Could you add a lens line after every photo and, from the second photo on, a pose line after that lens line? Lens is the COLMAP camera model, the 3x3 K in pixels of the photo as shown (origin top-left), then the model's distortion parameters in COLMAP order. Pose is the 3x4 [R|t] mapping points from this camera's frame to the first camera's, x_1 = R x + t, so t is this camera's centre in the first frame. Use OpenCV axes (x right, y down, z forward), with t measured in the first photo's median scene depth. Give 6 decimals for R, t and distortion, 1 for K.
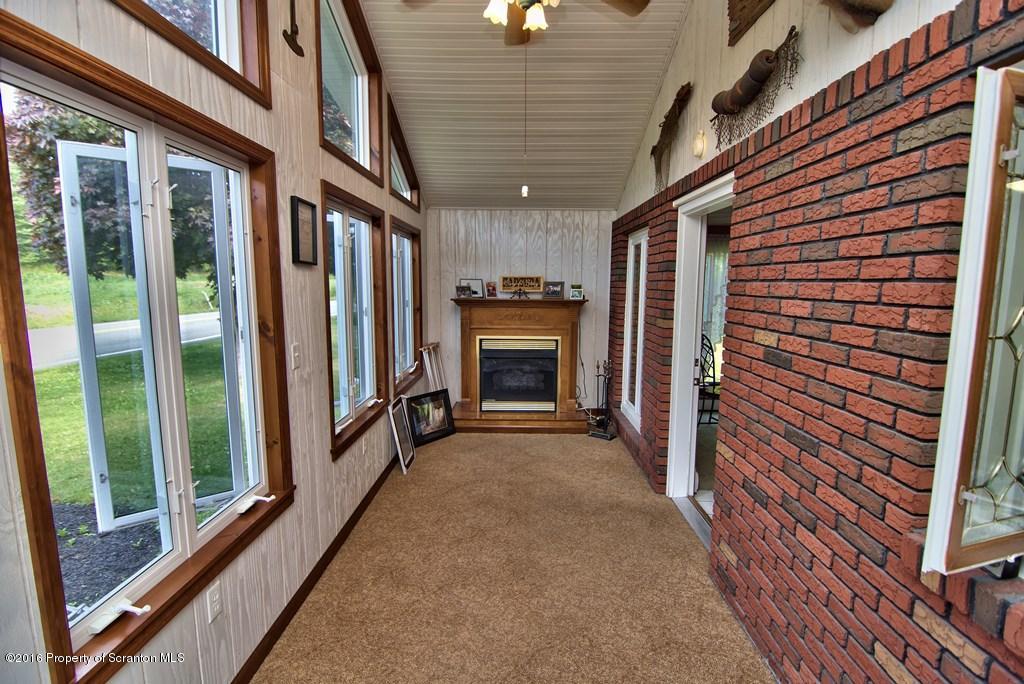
lens RADIAL K [[492.6, 0, 519.0], [0, 492.6, 348.7], [0, 0, 1]] dist [-0.009522, -0.006987]
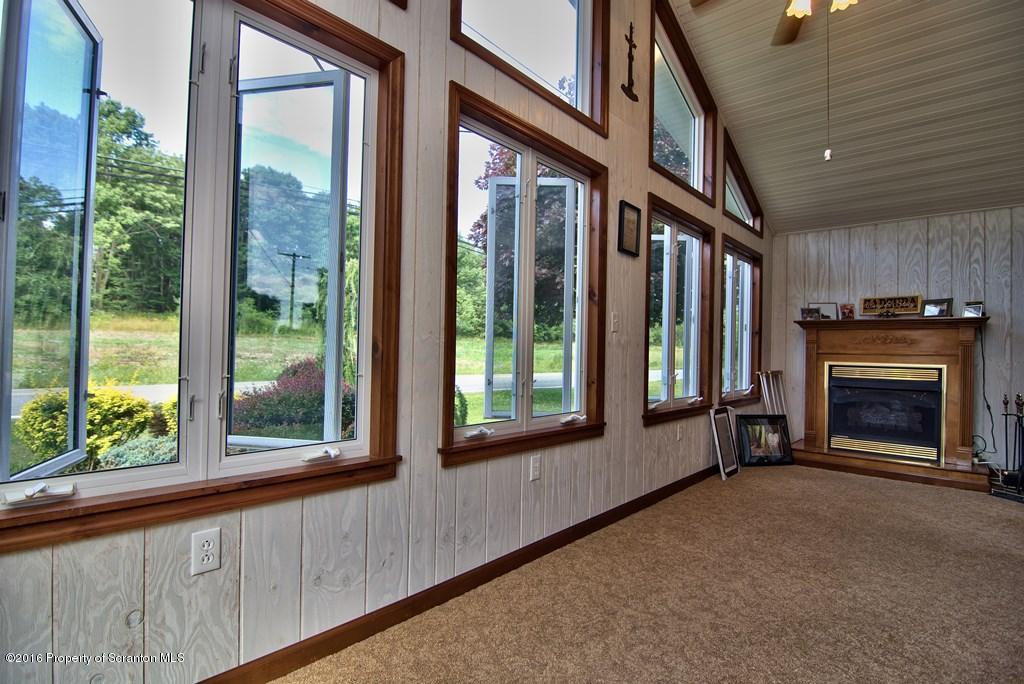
lens RADIAL K [[492.6, 0, 519.0], [0, 492.6, 348.7], [0, 0, 1]] dist [-0.009522, -0.006987]
pose [[0.749368, 0.002132, -0.662151, 0.093974], [-0.102451, 0.988326, -0.112763, 0.116412], [0.654180, 0.152339, 0.740838, -0.045241]]
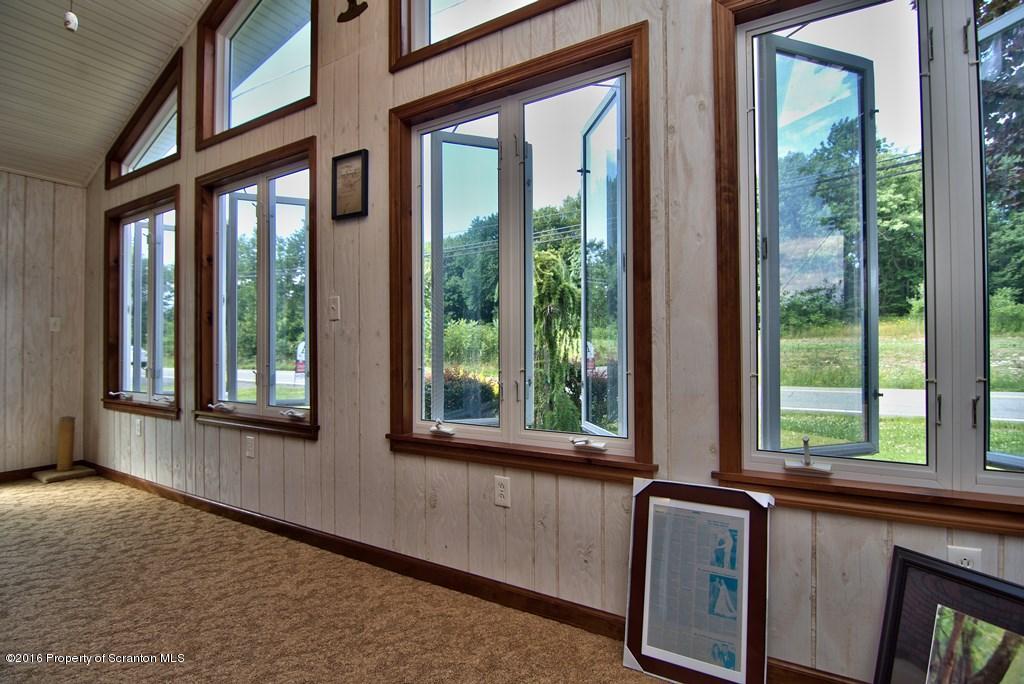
lens RADIAL K [[473.7, 0, 543.0], [0, 473.7, 343.5], [0, 0, 1]] dist [-0.003039, -0.020989]
pose [[-0.486465, -0.014006, -0.873588, 0.098223], [-0.113116, 0.992466, 0.047077, -0.004591], [0.866347, 0.121718, -0.484384, 0.872117]]
